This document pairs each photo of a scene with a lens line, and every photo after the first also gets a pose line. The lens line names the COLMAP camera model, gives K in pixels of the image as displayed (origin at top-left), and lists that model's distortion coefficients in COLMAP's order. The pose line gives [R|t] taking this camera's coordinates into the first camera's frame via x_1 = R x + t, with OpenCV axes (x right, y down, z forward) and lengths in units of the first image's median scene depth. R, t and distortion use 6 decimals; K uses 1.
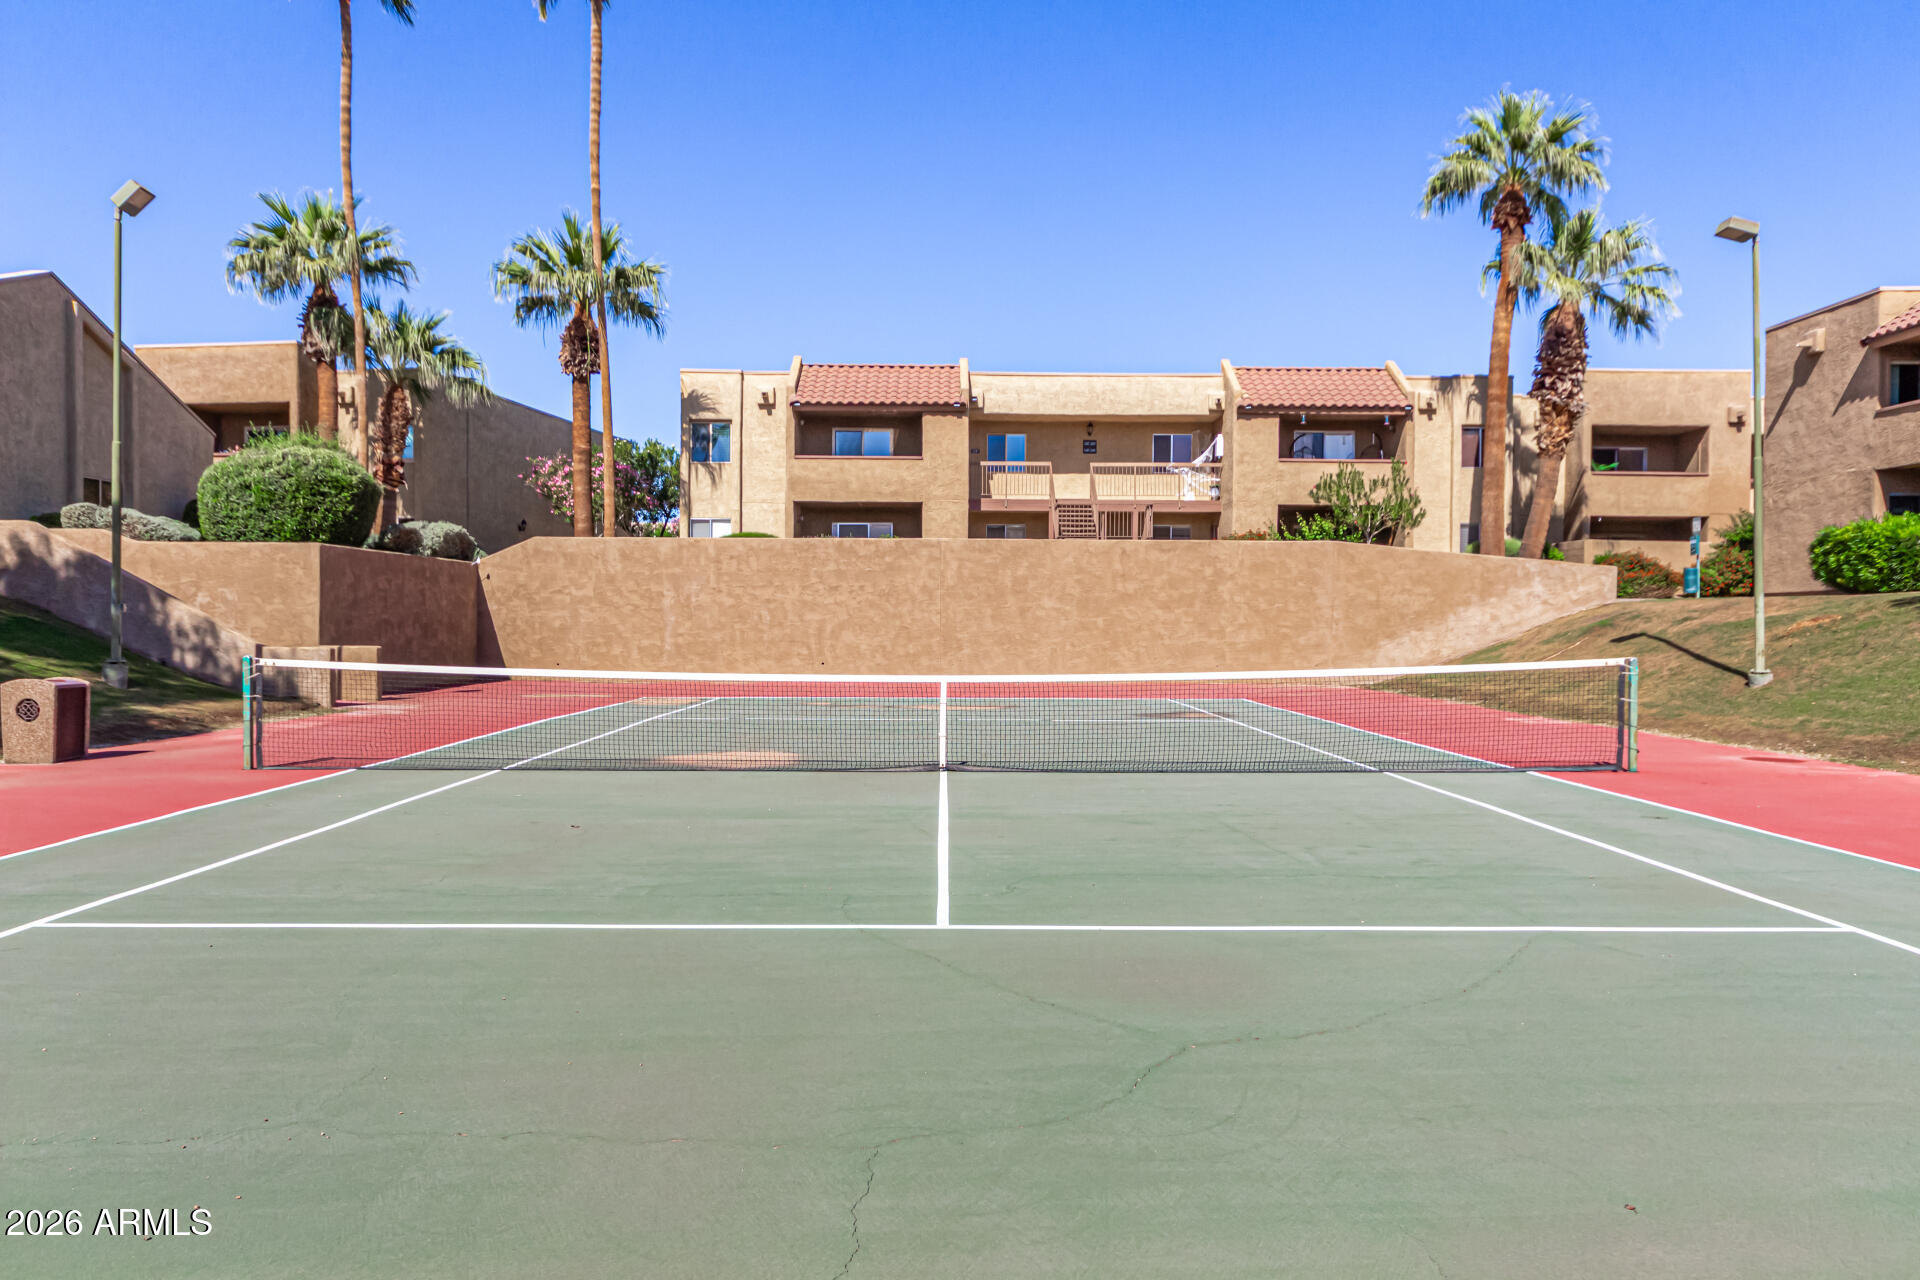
lens RADIAL K [[1322.9, 0, 959.7], [0, 1322.9, 646.4], [0, 0, 1]] dist [-0.003366, 0.000652]
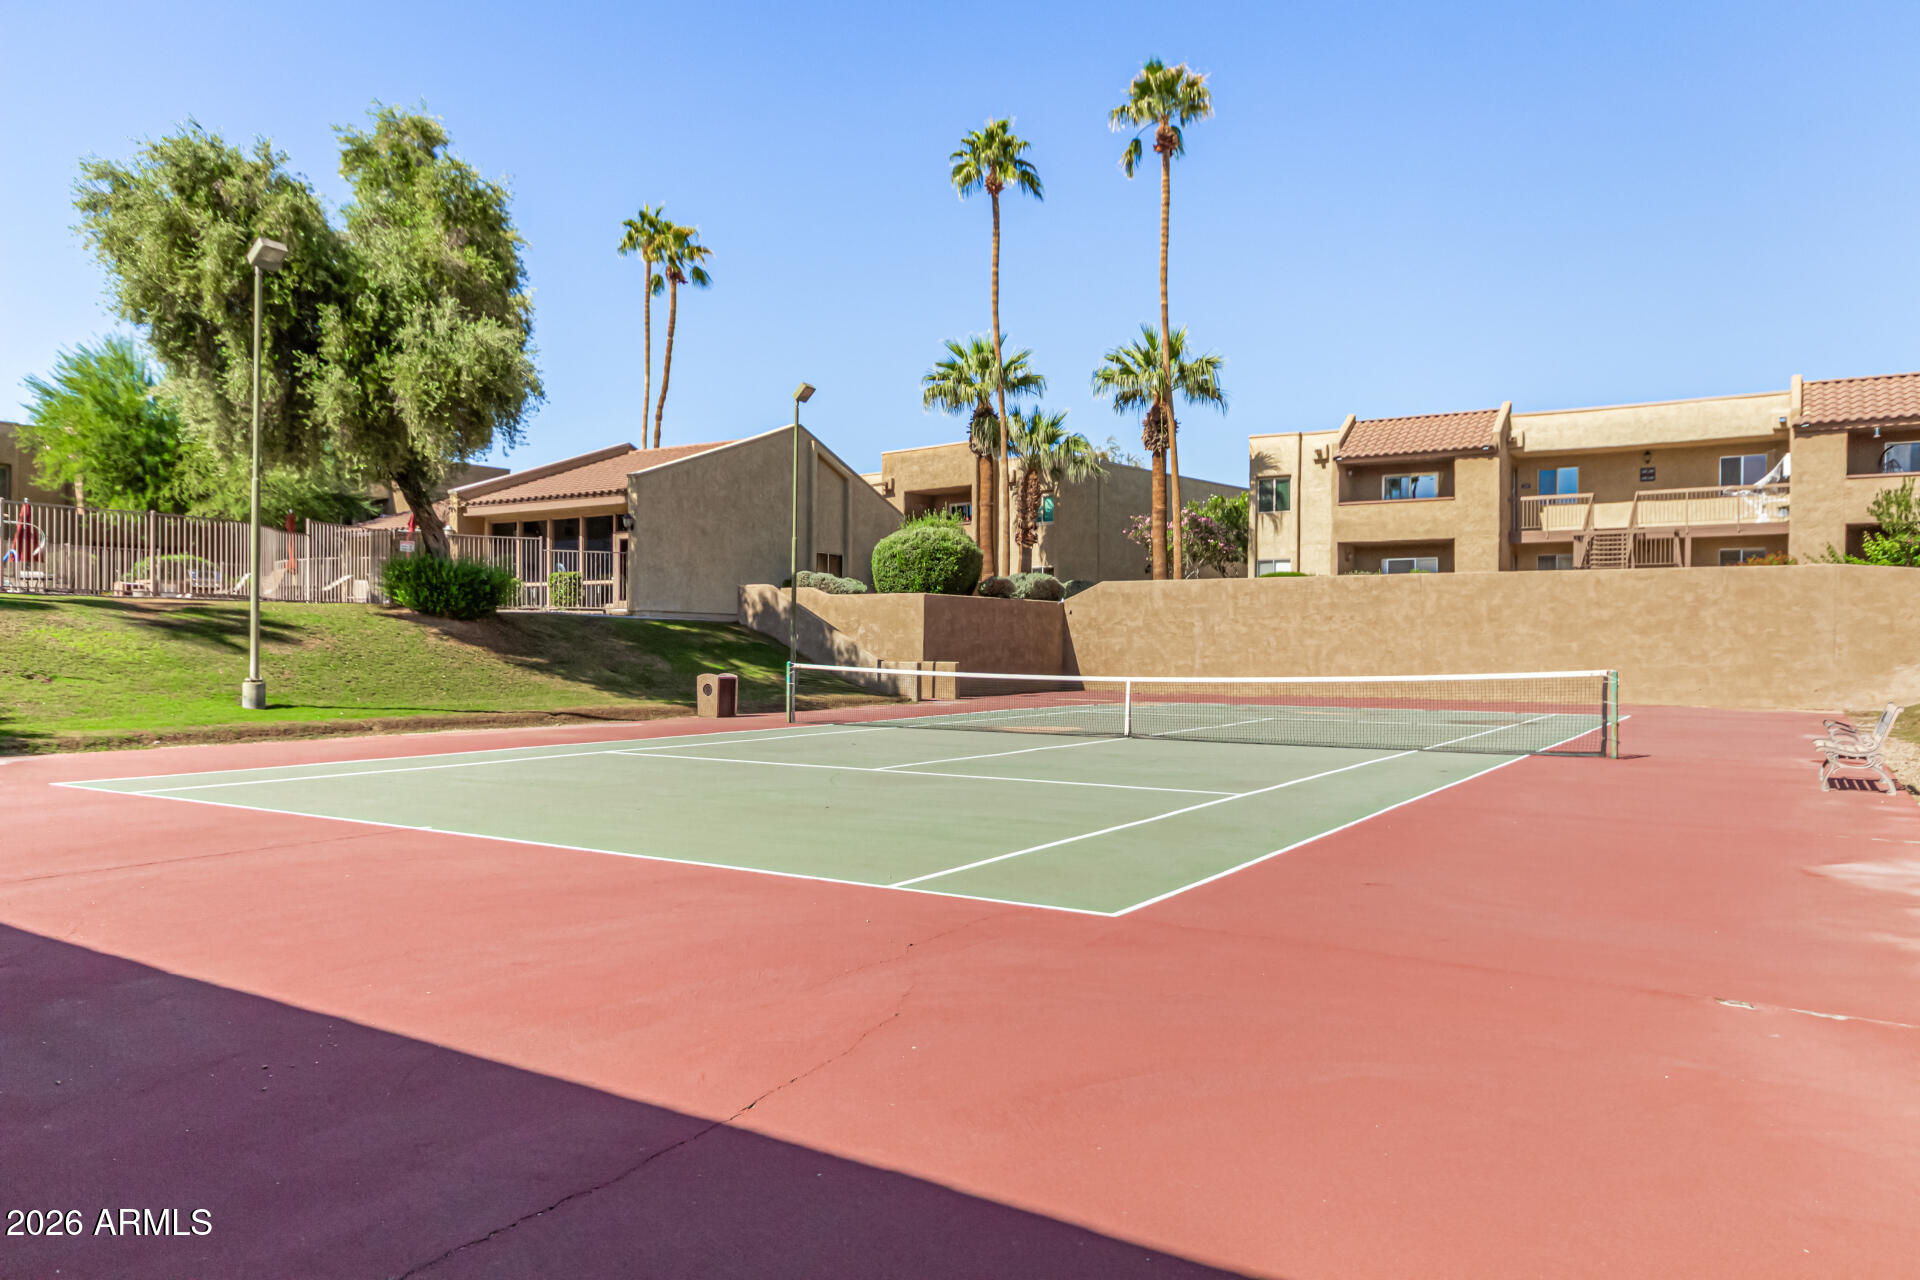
lens RADIAL K [[1322.9, 0, 958.2], [0, 1322.9, 639.4], [0, 0, 1]] dist [-0.003366, 0.000652]
pose [[0.837796, -0.003034, -0.545974, 0.272314], [-0.011530, 0.999663, -0.023247, 0.006445], [0.545861, 0.025772, 0.837479, -0.173060]]
